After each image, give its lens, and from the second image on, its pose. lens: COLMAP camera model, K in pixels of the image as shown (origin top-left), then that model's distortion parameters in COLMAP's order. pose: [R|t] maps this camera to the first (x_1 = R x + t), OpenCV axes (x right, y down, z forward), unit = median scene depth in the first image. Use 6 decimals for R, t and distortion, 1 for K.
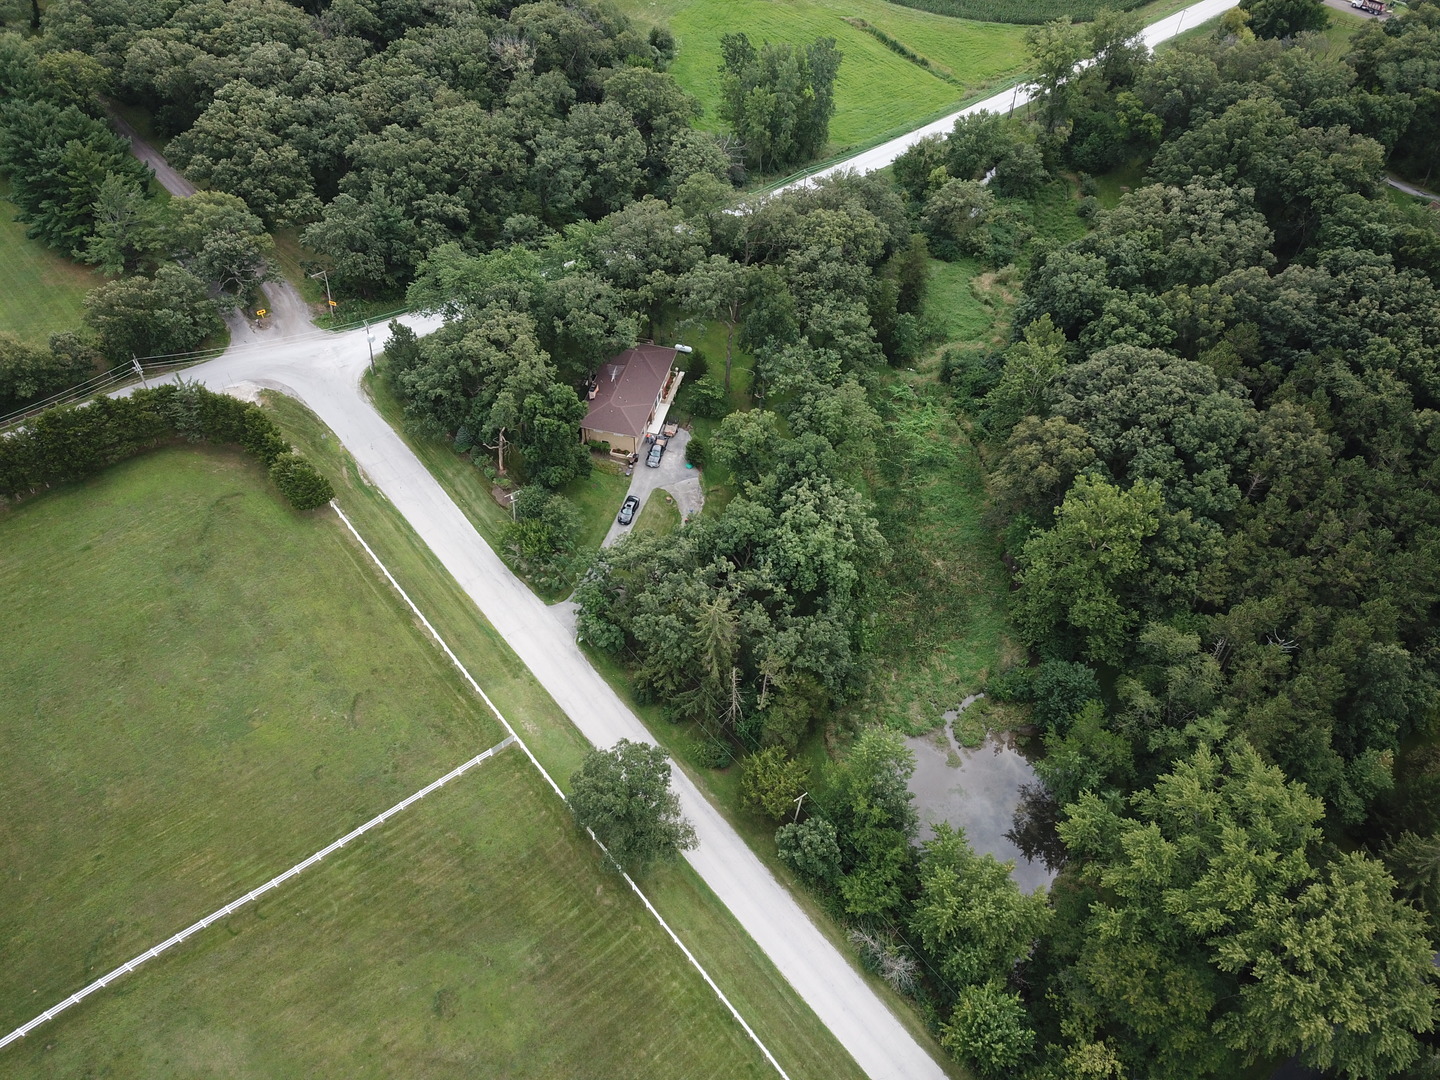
lens RADIAL K [[1085.9, 0, 716.7], [0, 1085.9, 547.1], [0, 0, 1]] dist [0.146377, -0.211852]
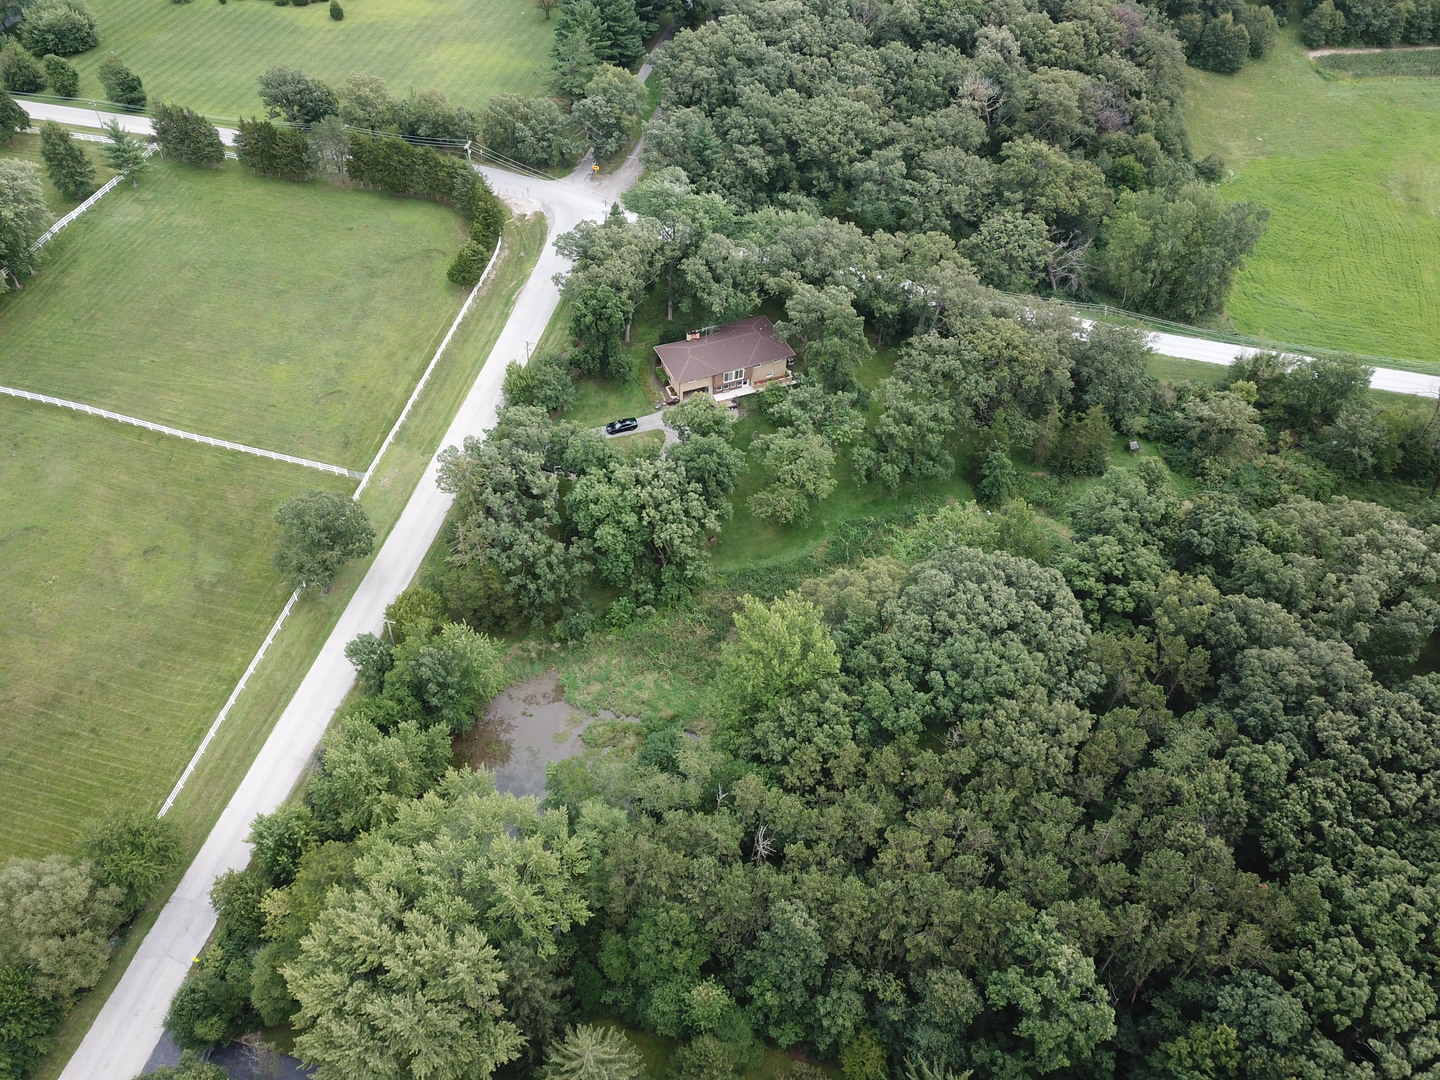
lens RADIAL K [[1085.9, 0, 716.7], [0, 1085.9, 547.1], [0, 0, 1]] dist [0.146377, -0.211852]
pose [[0.614033, 0.586800, -0.527853, 0.652330], [-0.607779, 0.778208, 0.158104, -0.175113], [0.503555, 0.223738, 0.834490, 0.130233]]
